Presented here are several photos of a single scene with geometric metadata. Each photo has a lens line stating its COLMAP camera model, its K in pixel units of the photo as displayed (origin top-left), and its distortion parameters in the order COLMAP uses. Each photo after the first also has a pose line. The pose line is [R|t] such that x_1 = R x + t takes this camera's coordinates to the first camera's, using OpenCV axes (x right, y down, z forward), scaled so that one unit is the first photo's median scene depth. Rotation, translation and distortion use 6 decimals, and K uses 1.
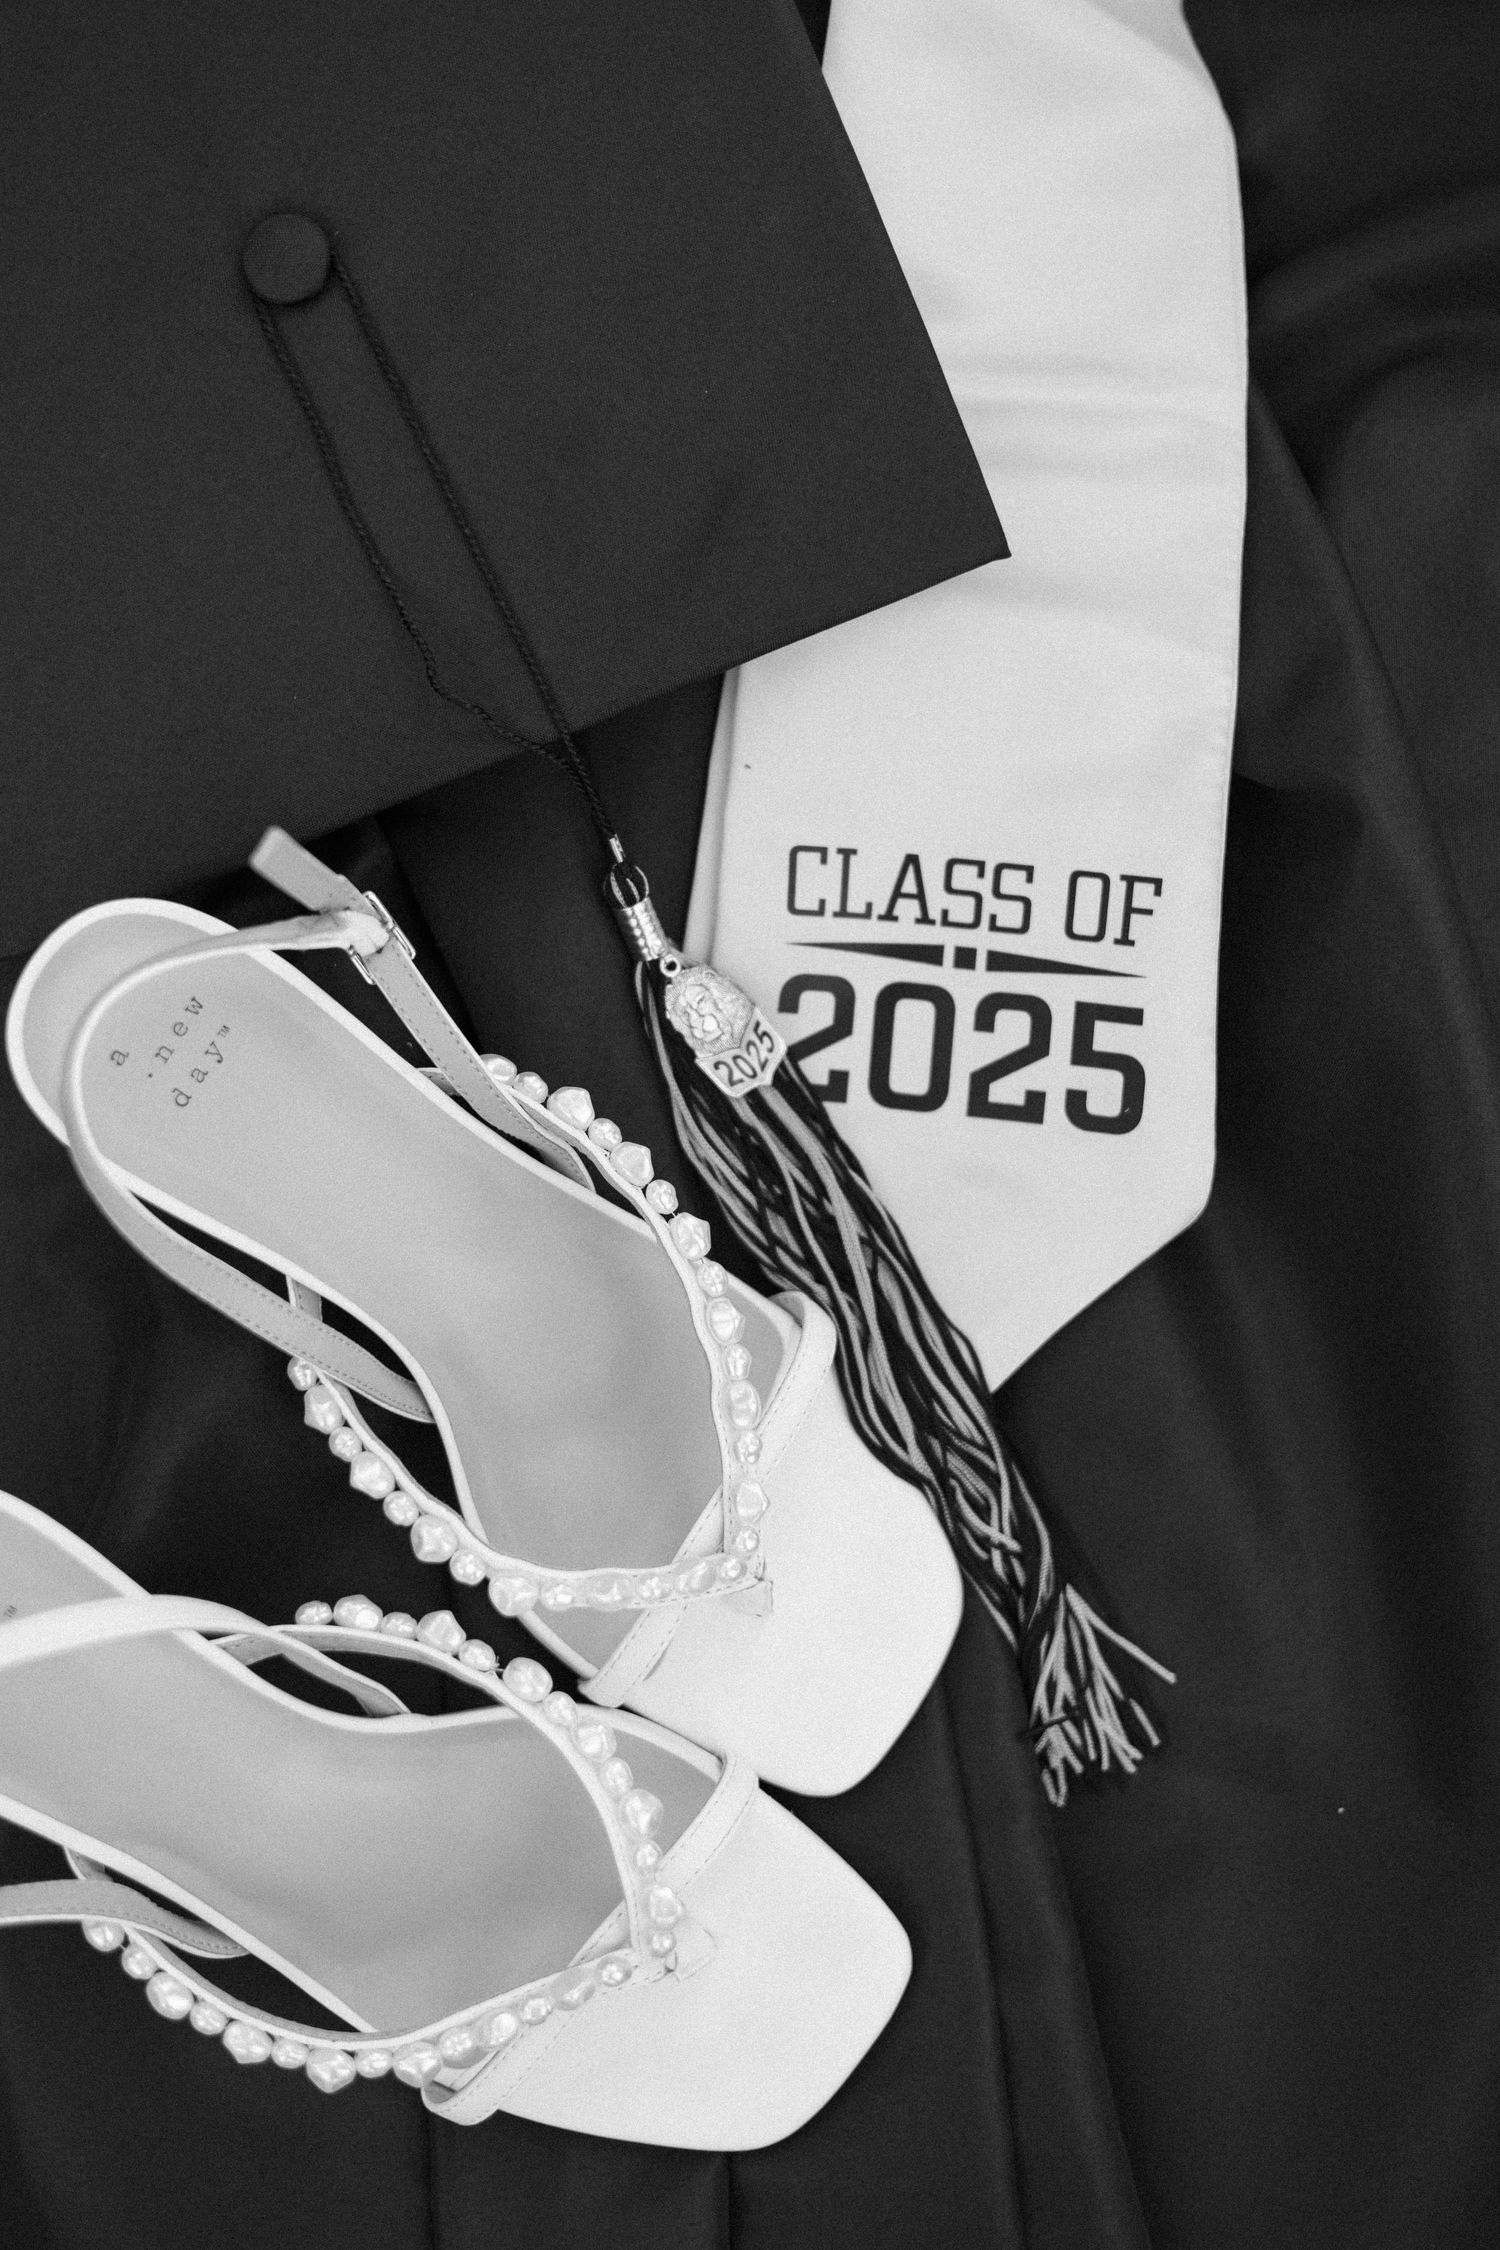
lens RADIAL K [[3115.4, 0, 753.4], [0, 3115.4, 1122.7], [0, 0, 1]] dist [-0.007901, 0.000000]
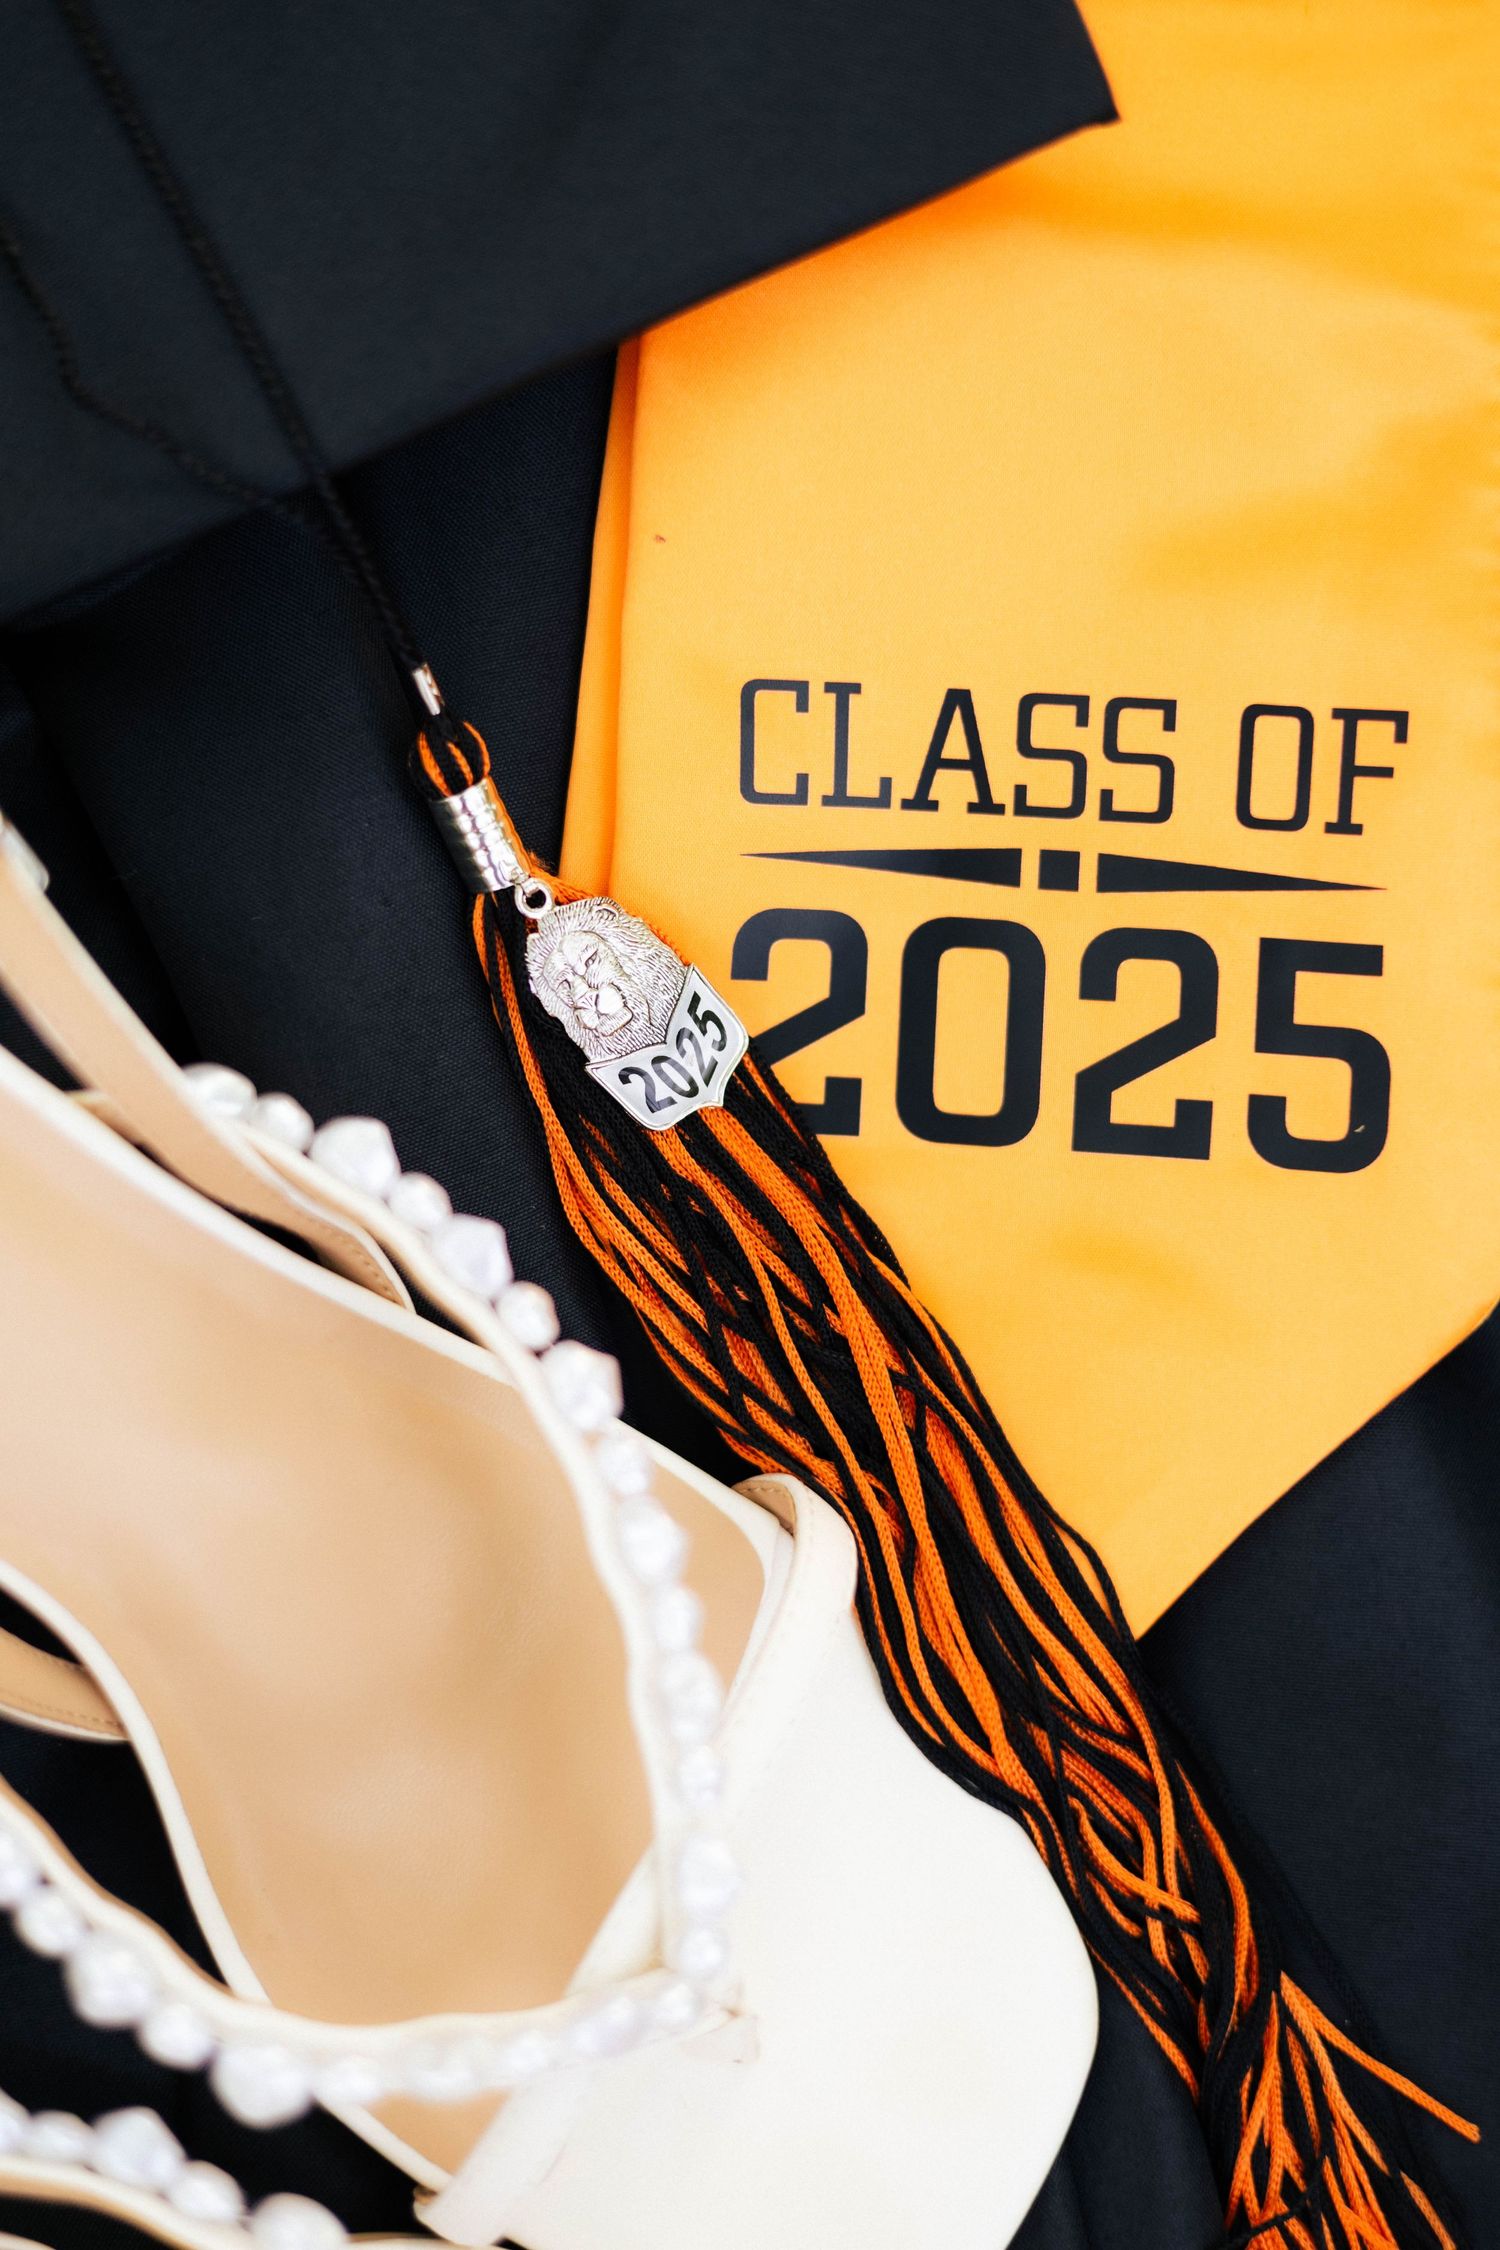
lens RADIAL K [[3115.4, 0, 746.1], [0, 3115.4, 1132.2], [0, 0, 1]] dist [-0.007901, 0.000000]
pose [[0.999314, -0.036984, -0.002151, 0.010810], [0.036908, 0.998907, -0.028671, 0.008701], [0.003209, 0.028572, 0.999587, 0.439731]]
